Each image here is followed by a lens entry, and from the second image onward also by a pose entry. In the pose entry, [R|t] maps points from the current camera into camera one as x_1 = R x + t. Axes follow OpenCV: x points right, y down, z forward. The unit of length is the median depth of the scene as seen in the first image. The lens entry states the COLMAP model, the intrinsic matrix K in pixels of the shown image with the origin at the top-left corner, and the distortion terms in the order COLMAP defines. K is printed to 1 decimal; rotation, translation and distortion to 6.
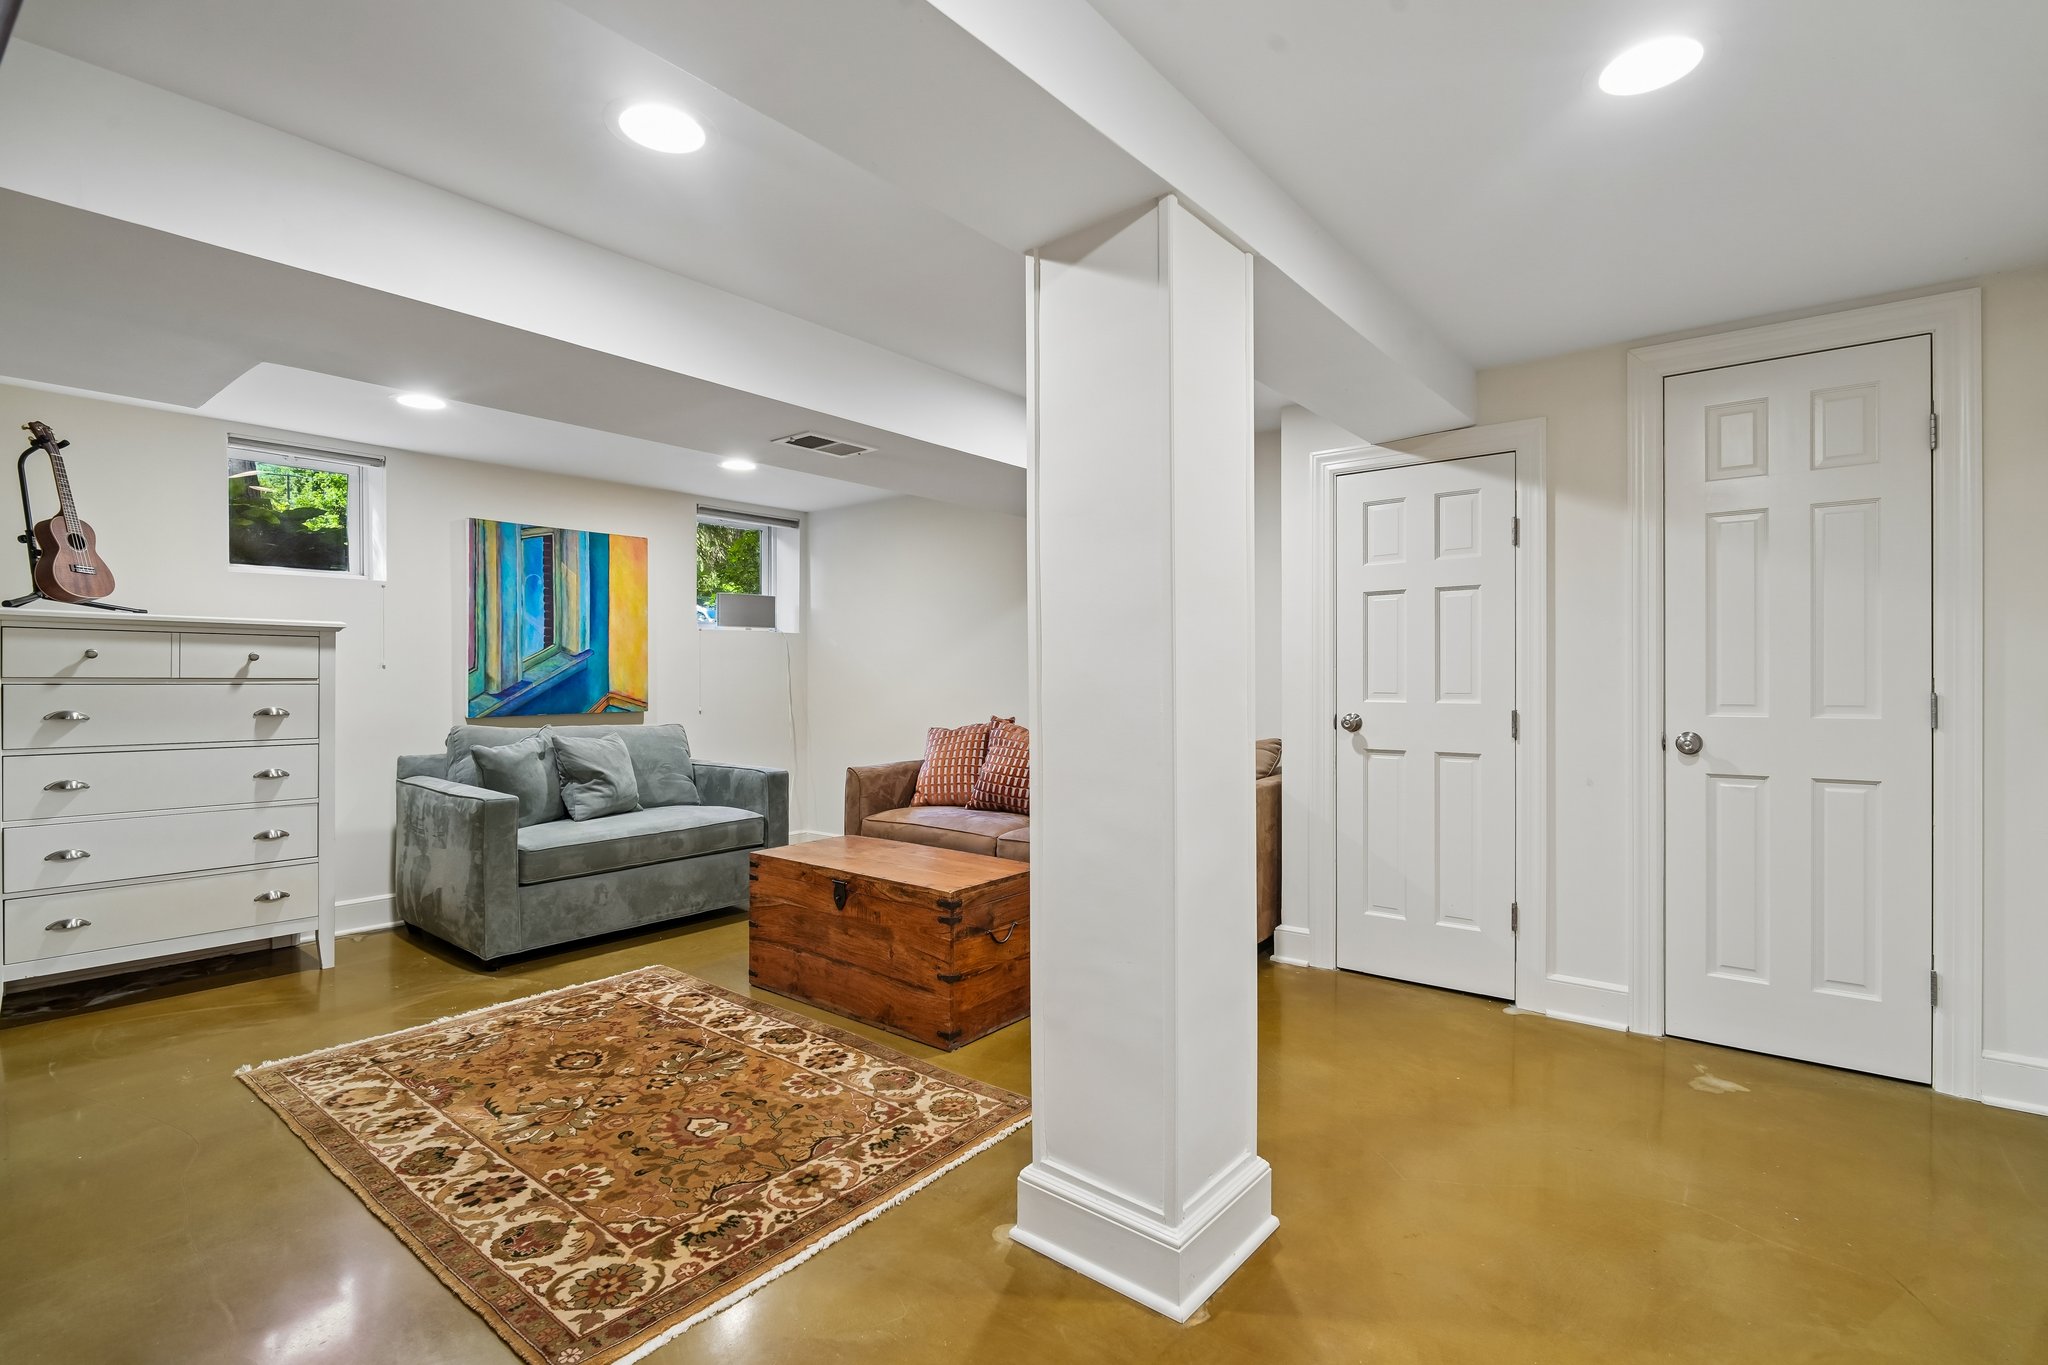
lens RADIAL K [[962.1, 0, 1025.0], [0, 962.1, 685.6], [0, 0, 1]] dist [0.003092, -0.004362]
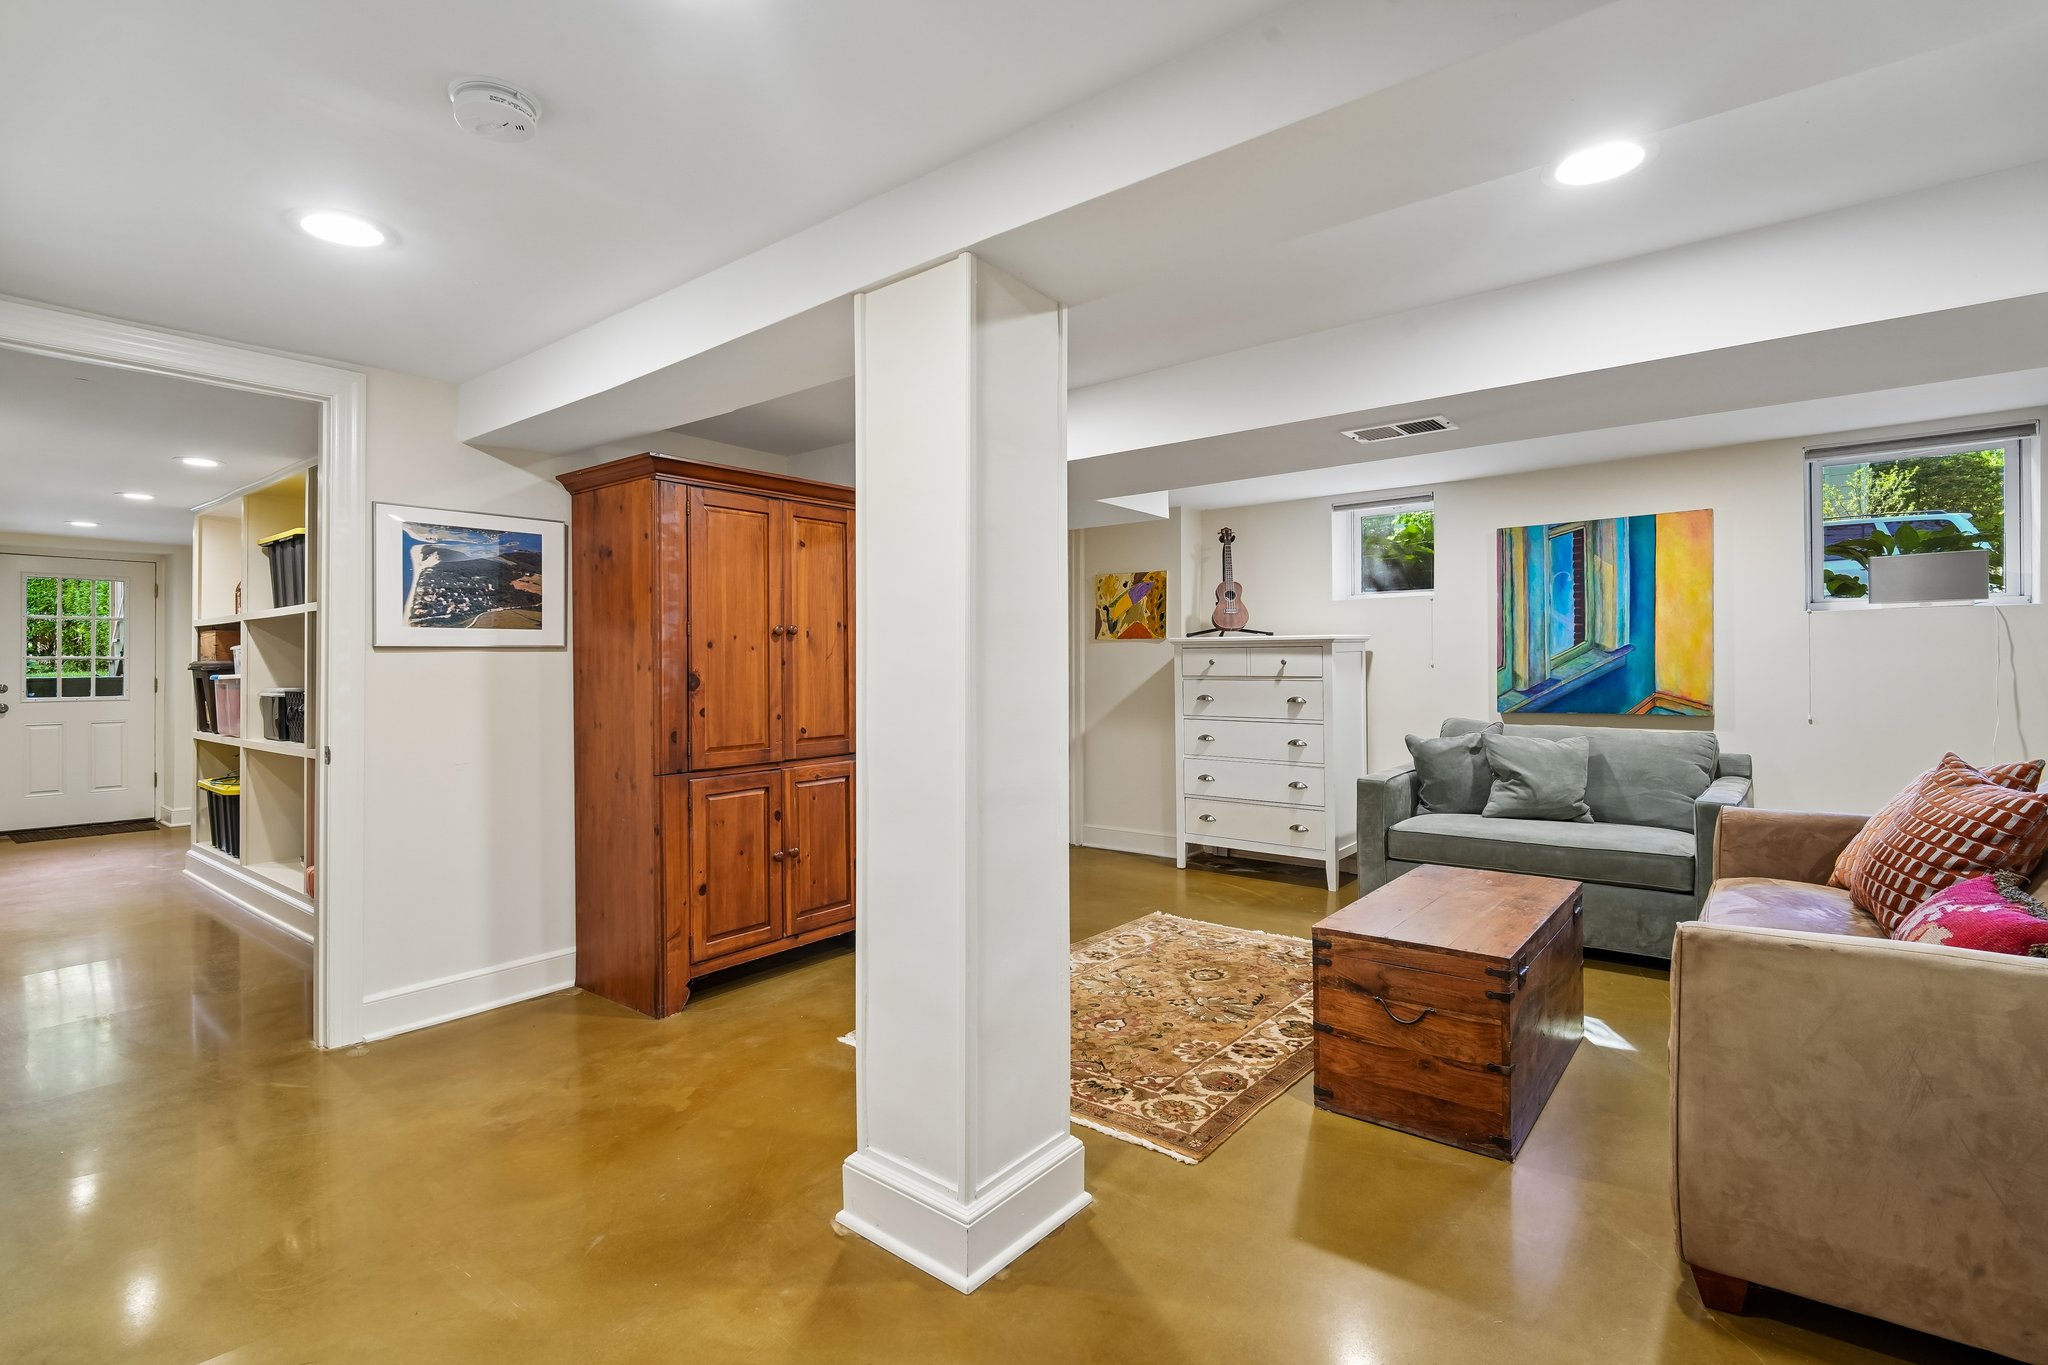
lens RADIAL K [[962.1, 0, 1008.9], [0, 962.1, 666.3], [0, 0, 1]] dist [0.003092, -0.004362]
pose [[-0.017781, -0.000780, -0.999842, 0.747836], [-0.002648, 0.999996, -0.000733, -0.023278], [0.999838, 0.002635, -0.017783, 0.668031]]
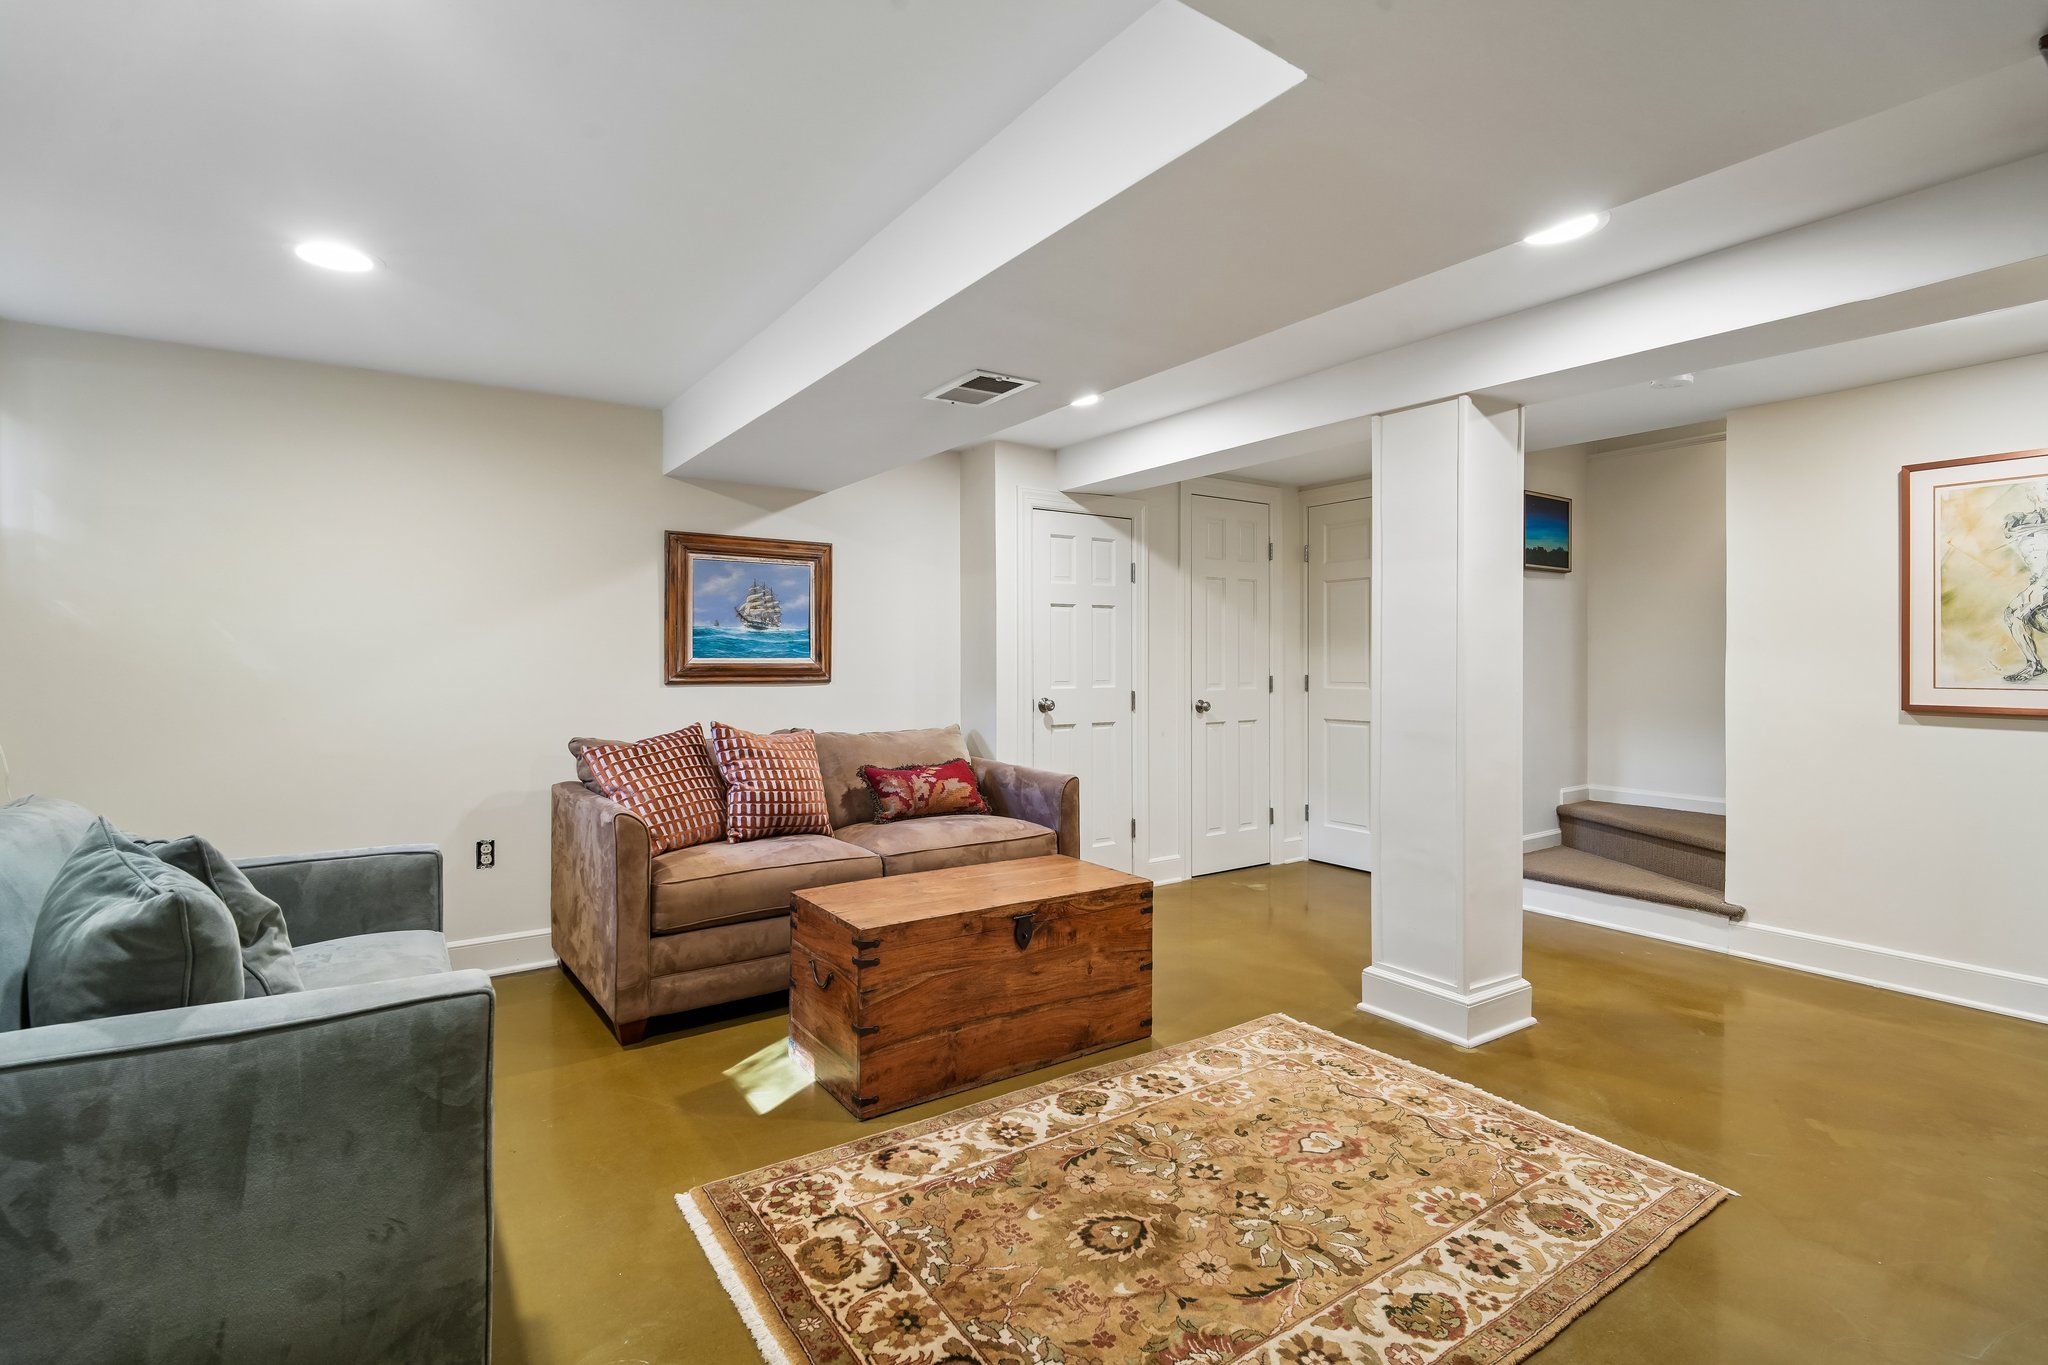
lens RADIAL K [[962.1, 0, 1023.3], [0, 962.1, 665.1], [0, 0, 1]] dist [0.003092, -0.004362]
pose [[0.280392, -0.003851, 0.959878, -1.015023], [0.008810, 0.999960, 0.001438, -0.019177], [-0.959845, 0.008053, 0.280415, 0.765881]]
